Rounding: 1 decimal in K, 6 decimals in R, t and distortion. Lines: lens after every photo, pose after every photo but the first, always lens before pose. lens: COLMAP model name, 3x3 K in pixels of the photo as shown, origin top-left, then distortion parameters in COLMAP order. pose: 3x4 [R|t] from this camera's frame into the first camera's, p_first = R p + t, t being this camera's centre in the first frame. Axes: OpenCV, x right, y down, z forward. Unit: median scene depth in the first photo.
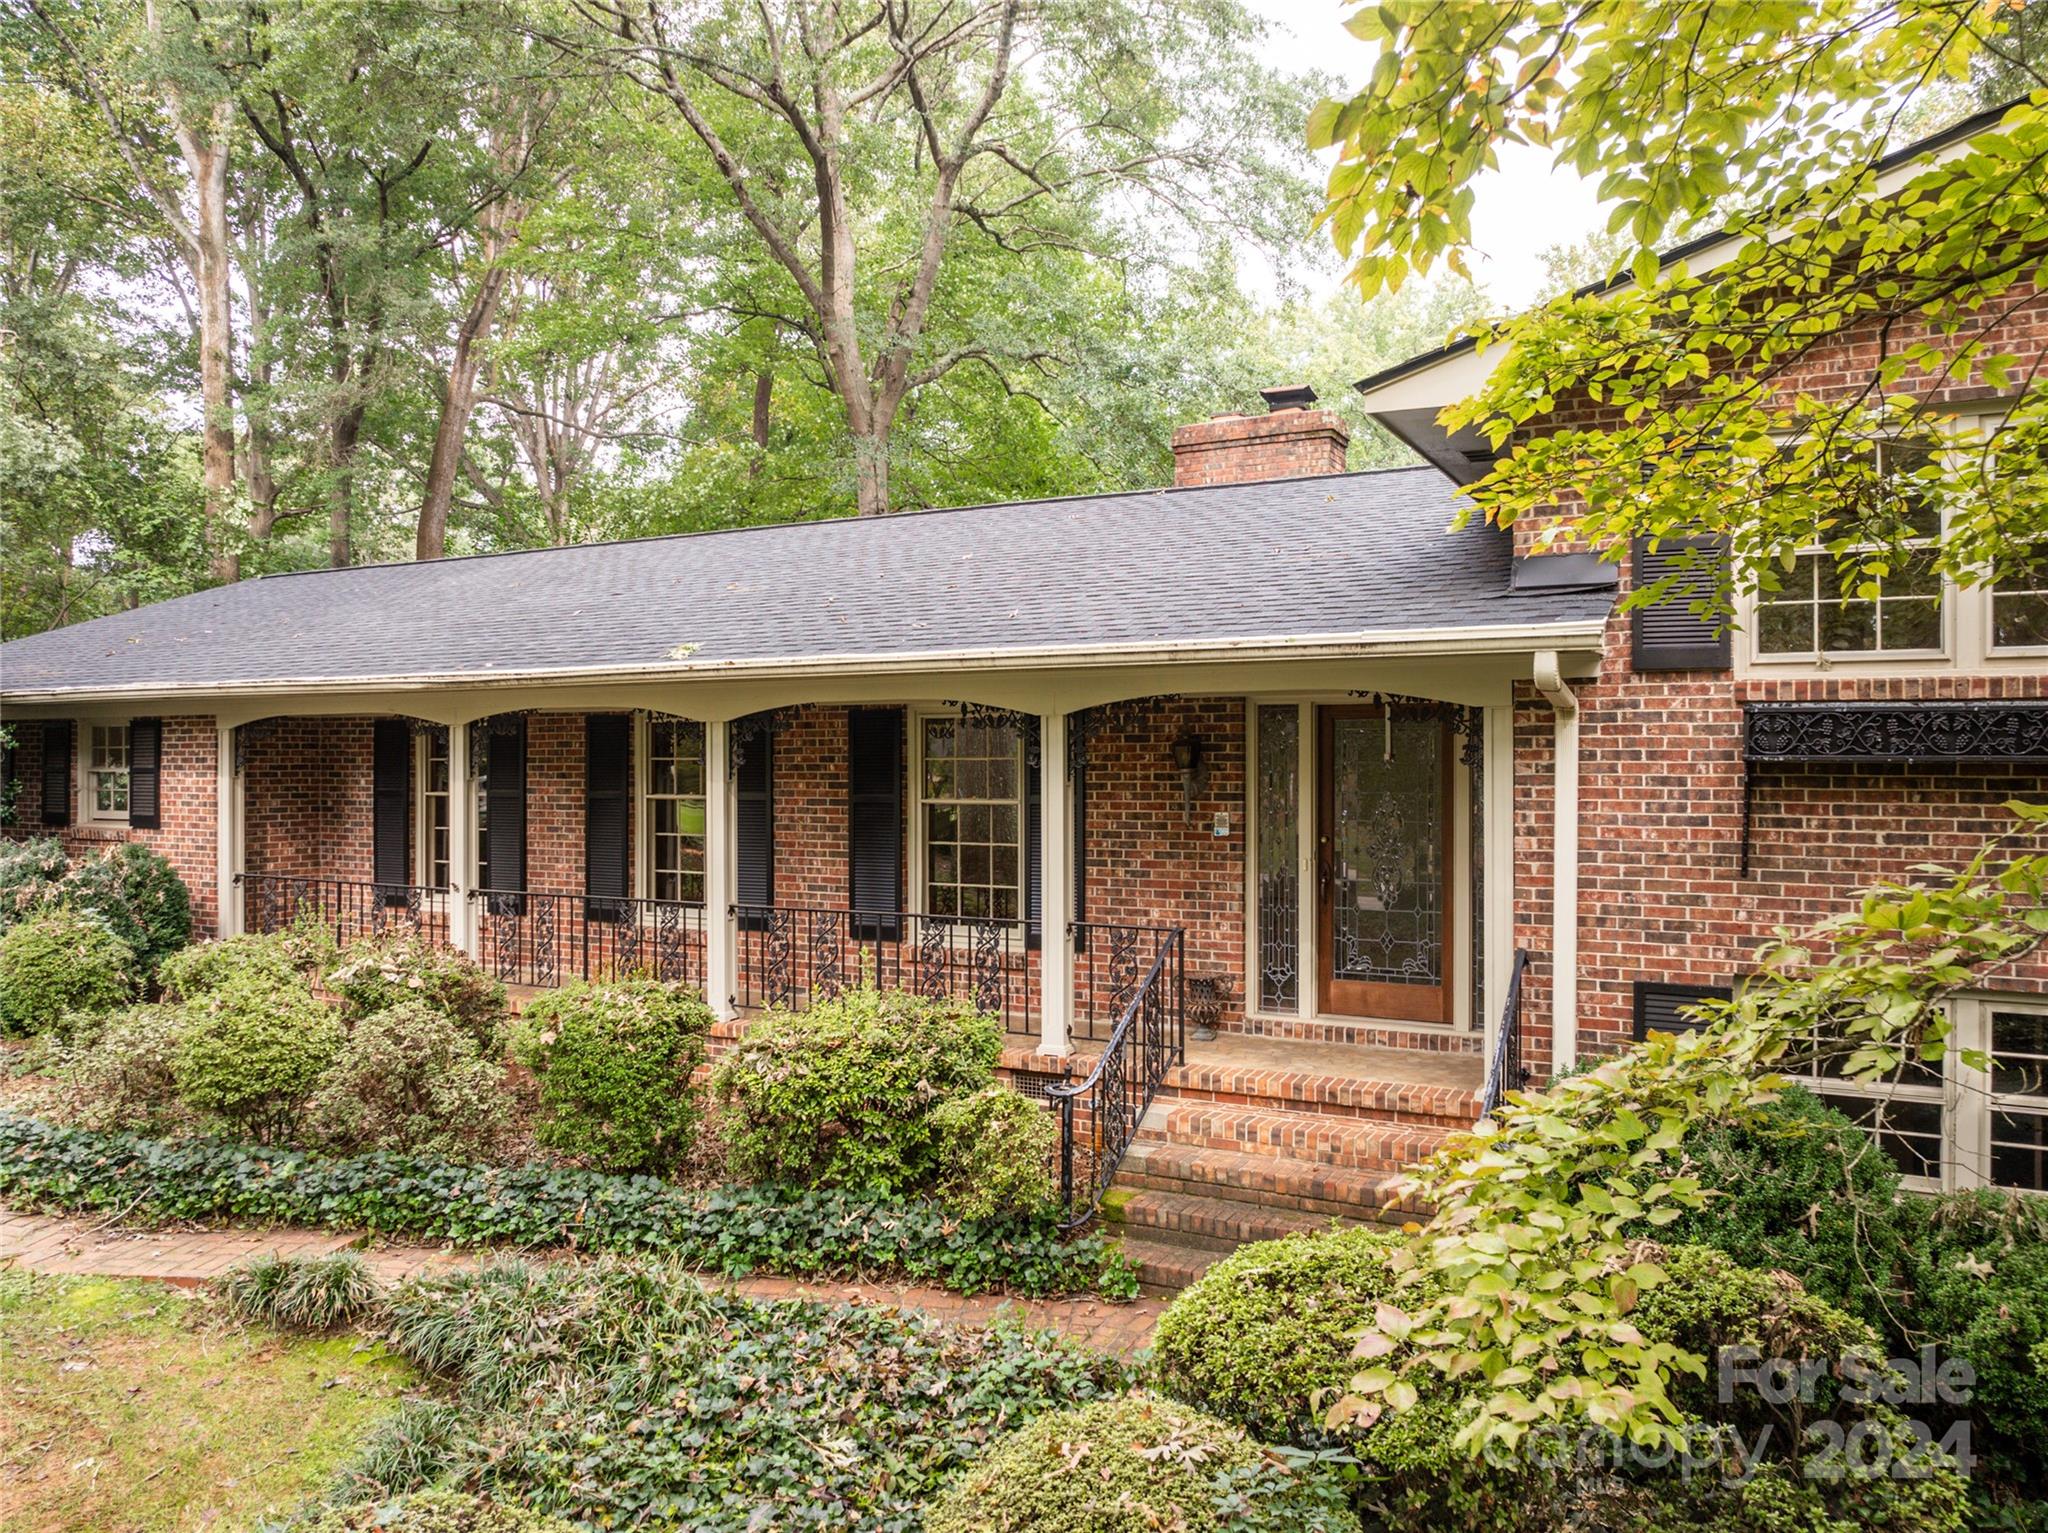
lens RADIAL K [[1449.2, 0, 1021.8], [0, 1449.2, 766.6], [0, 0, 1]] dist [-0.027290, 0.003946]
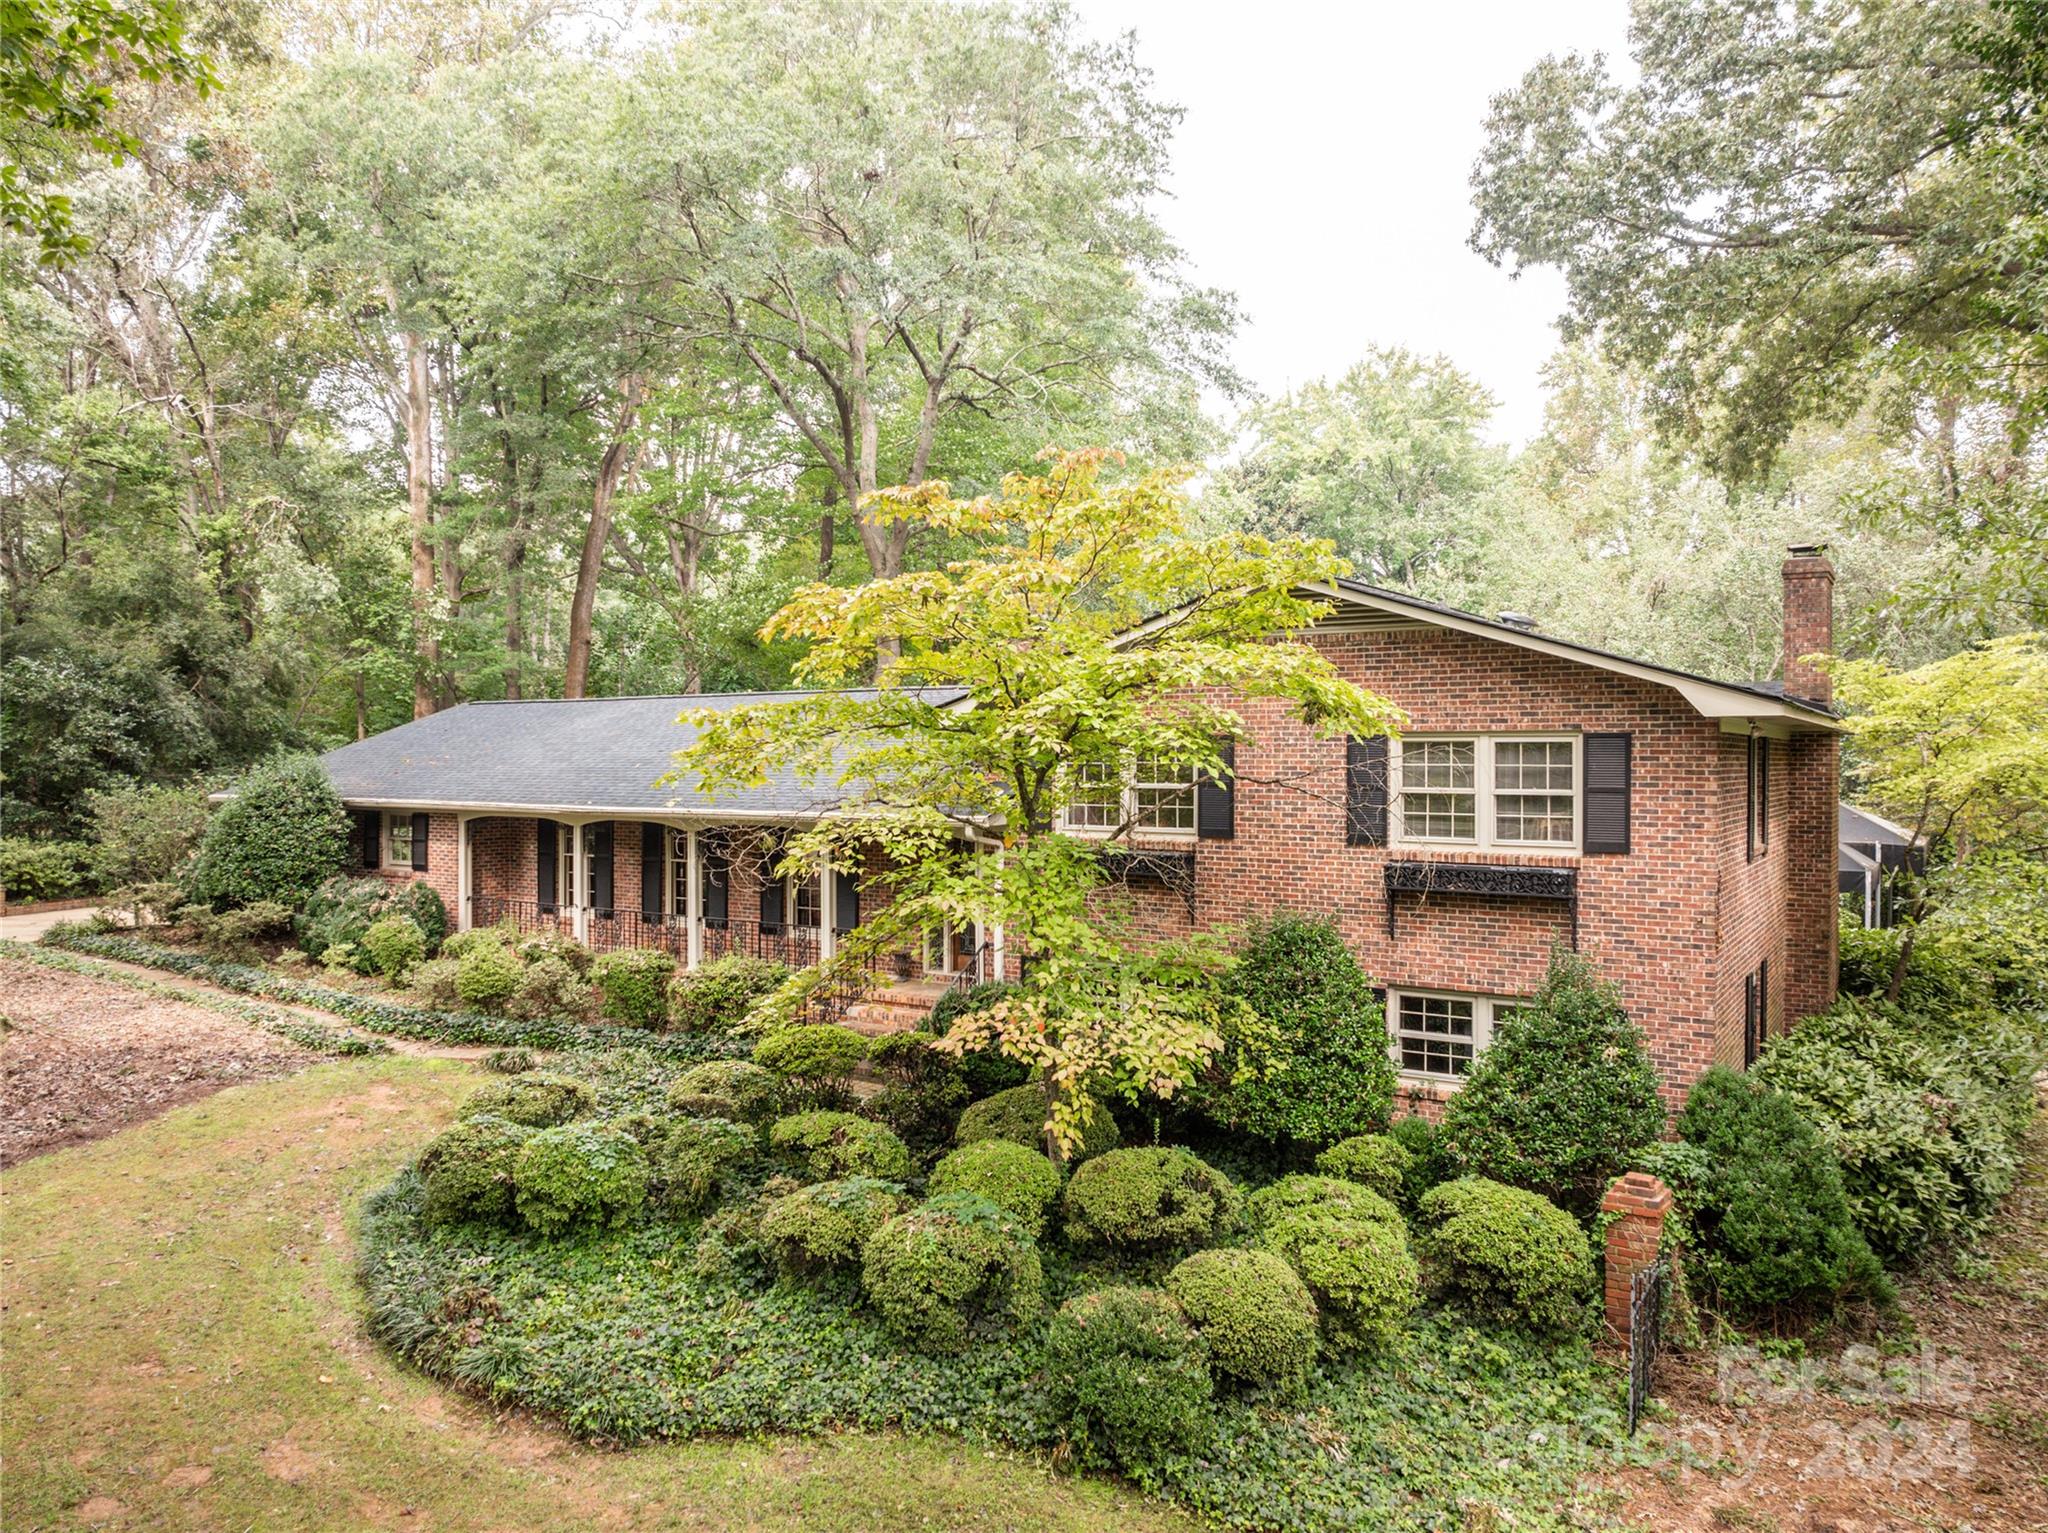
lens RADIAL K [[1449.2, 0, 1025.7], [0, 1449.2, 763.0], [0, 0, 1]] dist [-0.027290, 0.003946]
pose [[0.995272, 0.001335, -0.097113, 0.437811], [-0.001394, 0.999999, -0.000539, -0.118139], [0.097112, 0.000672, 0.995273, -0.969322]]
